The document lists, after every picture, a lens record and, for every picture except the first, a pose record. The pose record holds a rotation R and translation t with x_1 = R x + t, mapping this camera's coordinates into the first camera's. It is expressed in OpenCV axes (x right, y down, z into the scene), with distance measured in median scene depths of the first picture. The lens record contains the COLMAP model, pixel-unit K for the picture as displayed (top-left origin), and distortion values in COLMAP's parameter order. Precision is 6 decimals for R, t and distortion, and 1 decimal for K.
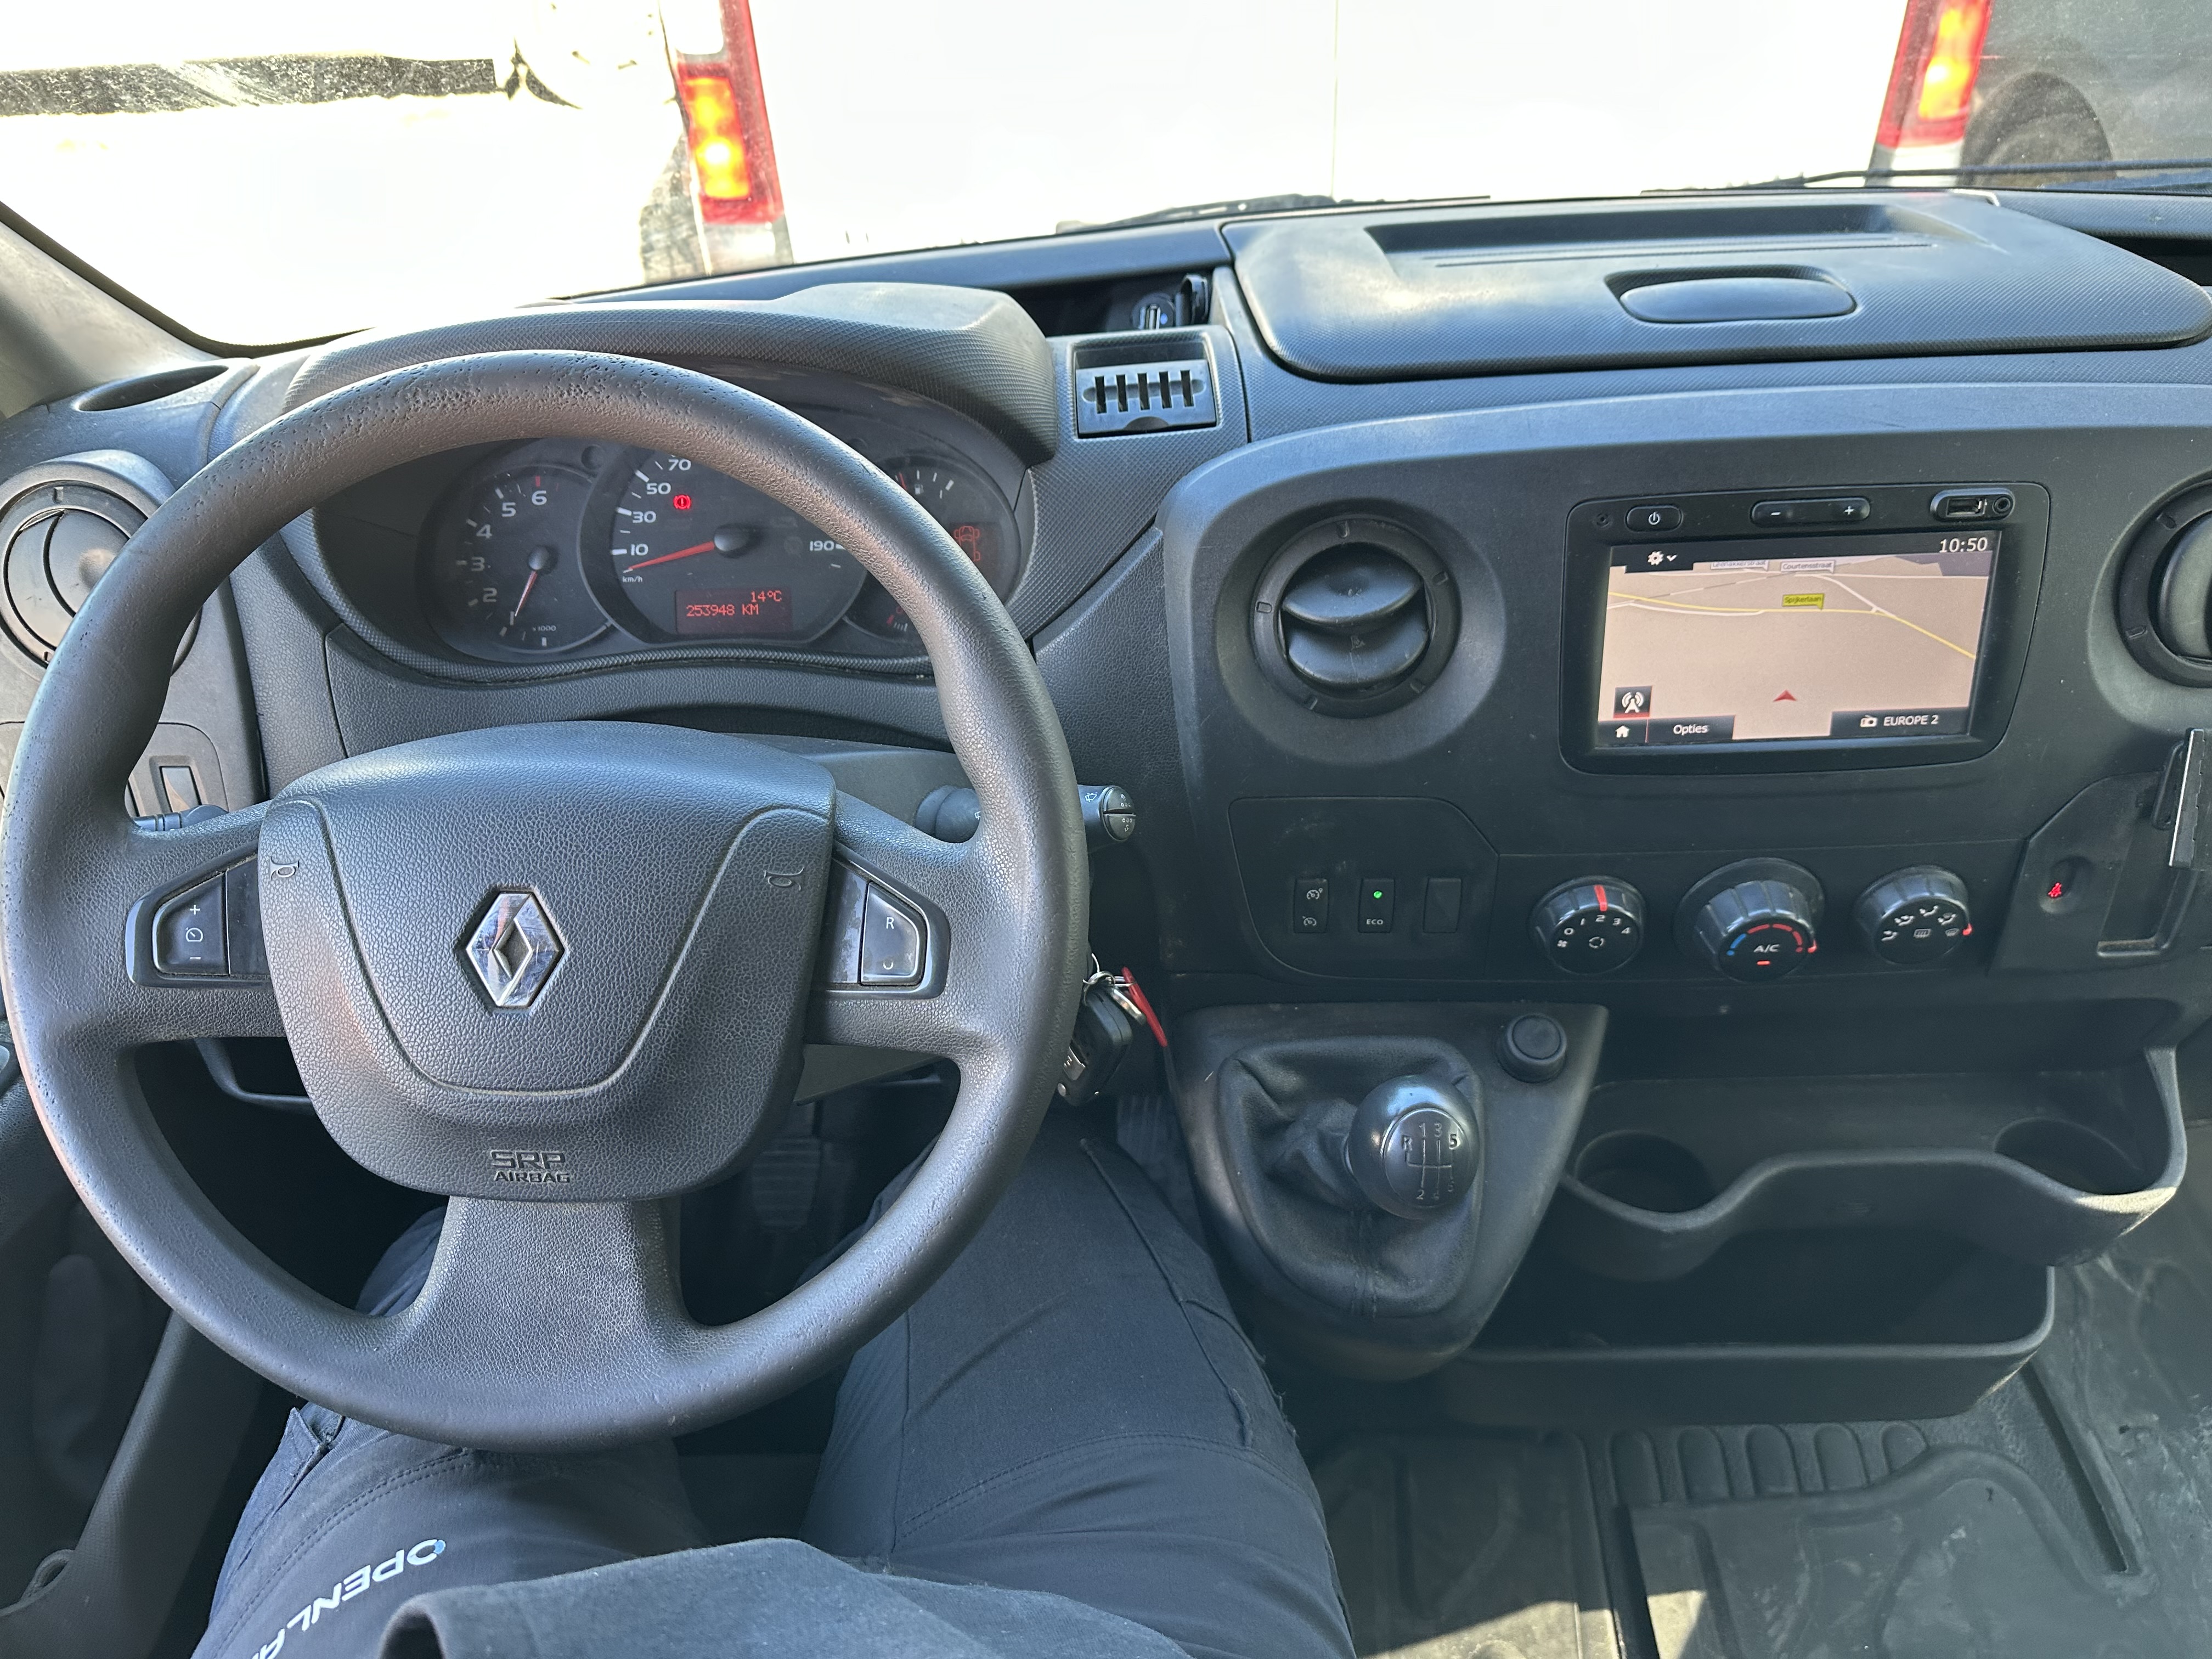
lens RADIAL K [[1571.5, 0, 1113.1], [0, 1571.5, 822.3], [0, 0, 1]] dist [0.027950, -0.025763]
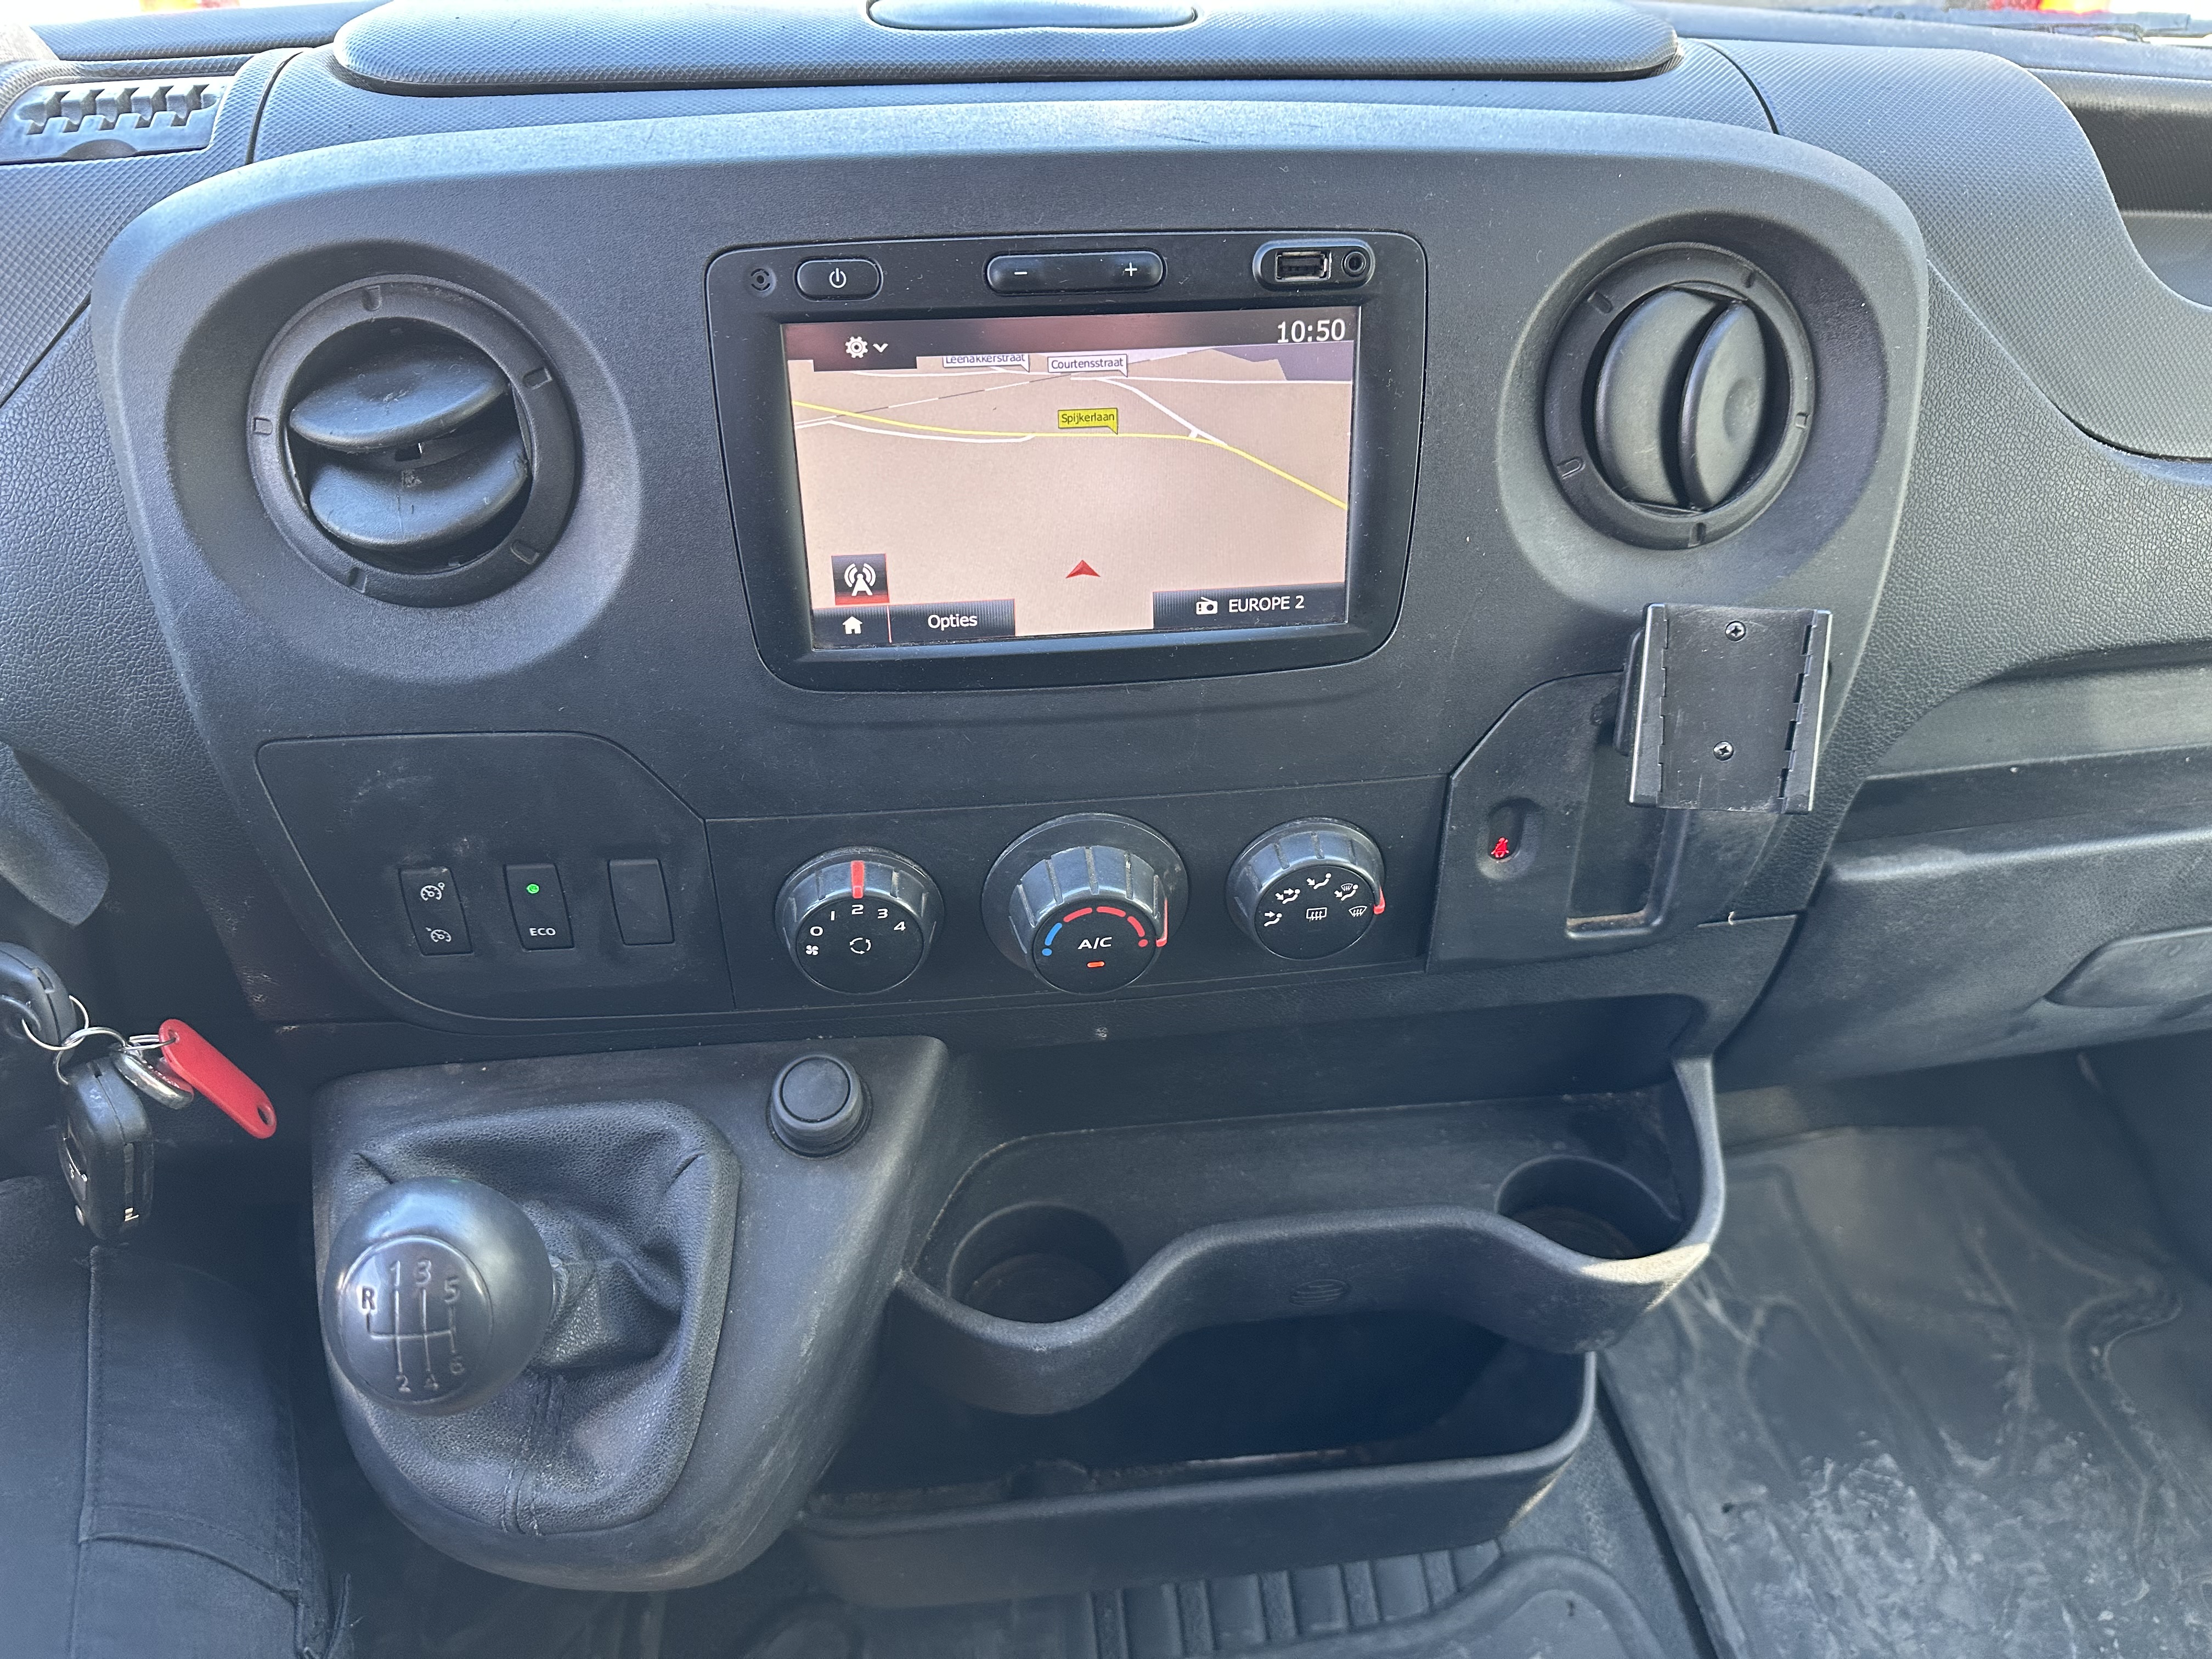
lens RADIAL K [[1571.5, 0, 1084.1], [0, 1571.5, 847.4], [0, 0, 1]] dist [0.027950, -0.025763]
pose [[0.990595, -0.032444, 0.132925, 0.321810], [0.034621, 0.999301, -0.014102, 0.047505], [-0.132375, 0.018572, 0.991026, 0.326367]]
